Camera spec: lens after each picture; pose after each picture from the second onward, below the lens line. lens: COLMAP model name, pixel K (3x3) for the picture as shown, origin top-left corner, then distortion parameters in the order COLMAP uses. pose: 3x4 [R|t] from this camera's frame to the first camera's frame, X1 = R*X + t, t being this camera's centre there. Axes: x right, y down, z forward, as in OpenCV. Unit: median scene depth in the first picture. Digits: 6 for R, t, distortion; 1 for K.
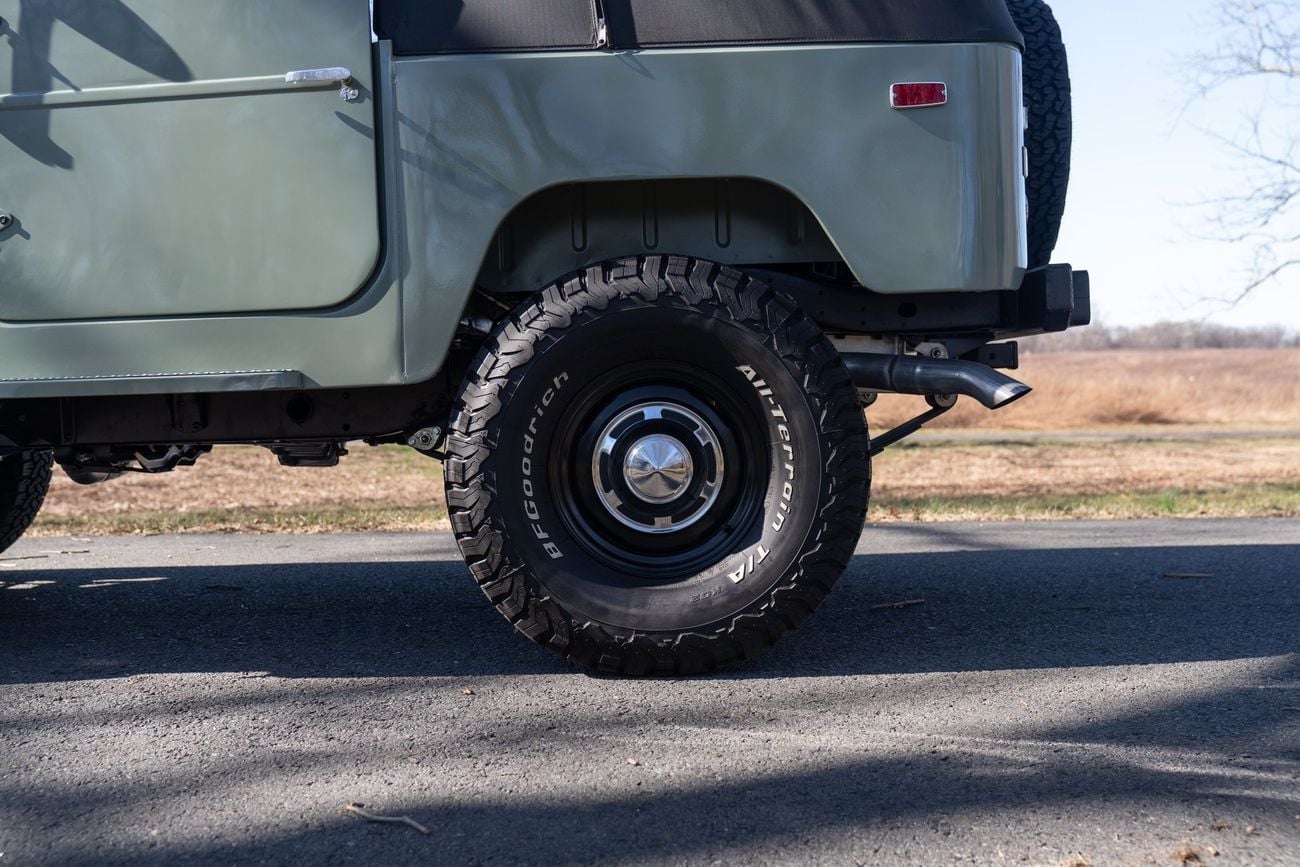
lens RADIAL K [[1310.3, 0, 650.0], [0, 1310.3, 433.5], [0, 0, 1]] dist [-0.004726, 0.002147]
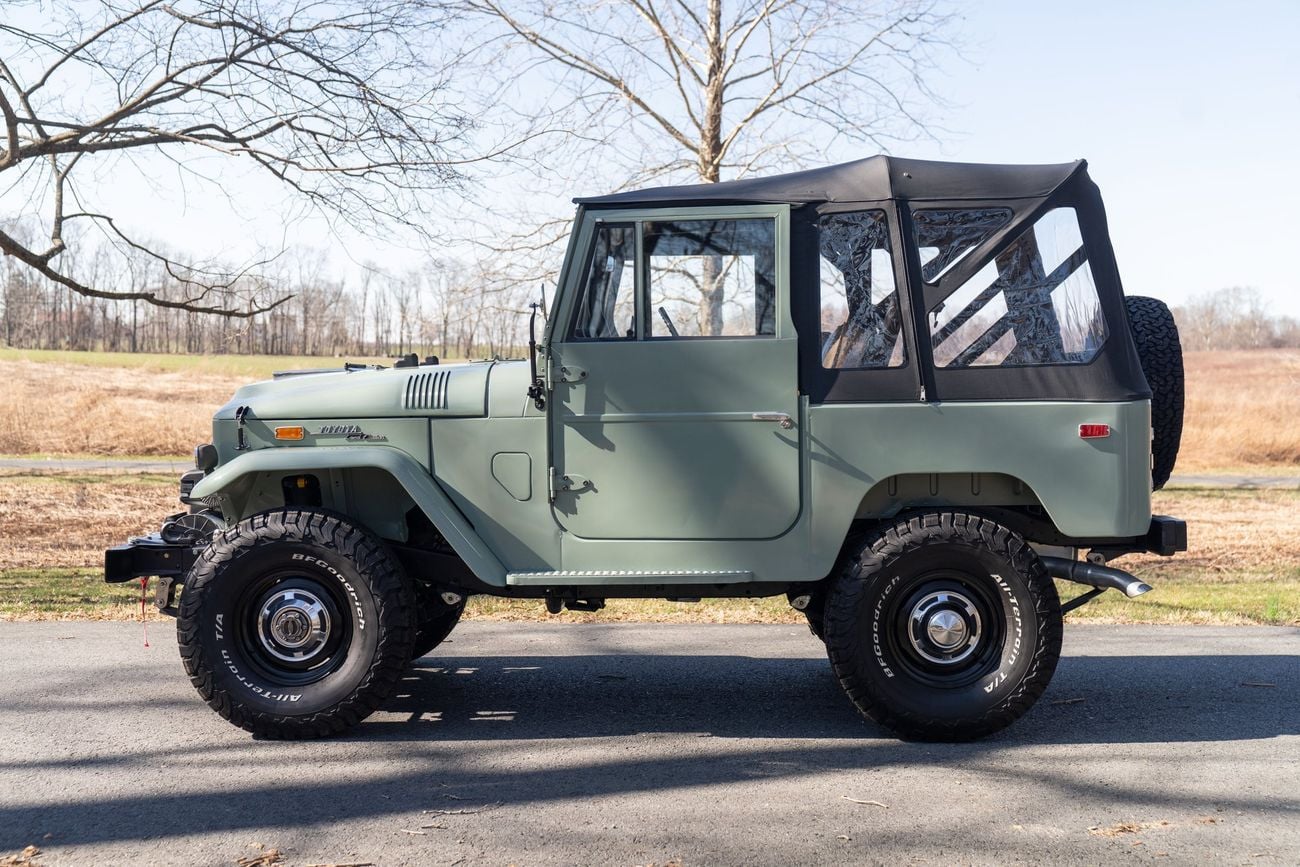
lens RADIAL K [[1663.0, 0, 650.7], [0, 1663.0, 432.7], [0, 0, 1]] dist [0.004243, 0.029783]
pose [[0.999620, 0.019544, -0.019422, -0.361037], [-0.019580, 0.999807, -0.001639, -0.231513], [0.019386, 0.002019, 0.999810, -1.309469]]
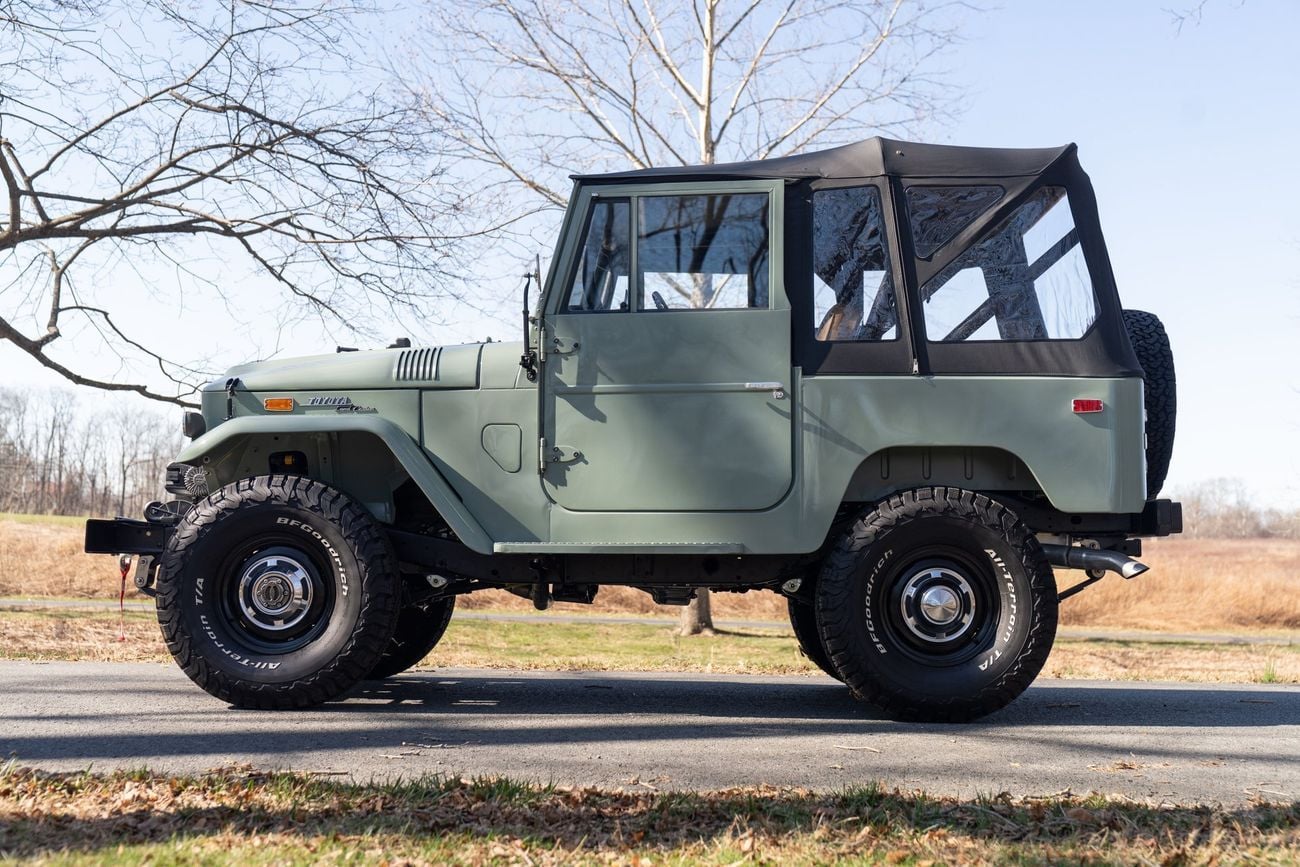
lens RADIAL K [[1663.0, 0, 650.7], [0, 1663.0, 432.7], [0, 0, 1]] dist [0.004243, 0.029783]
pose [[0.999279, 0.034702, -0.015386, -0.357956], [-0.036232, 0.992839, -0.113831, 0.065076], [0.011326, 0.114307, 0.993381, -1.278966]]
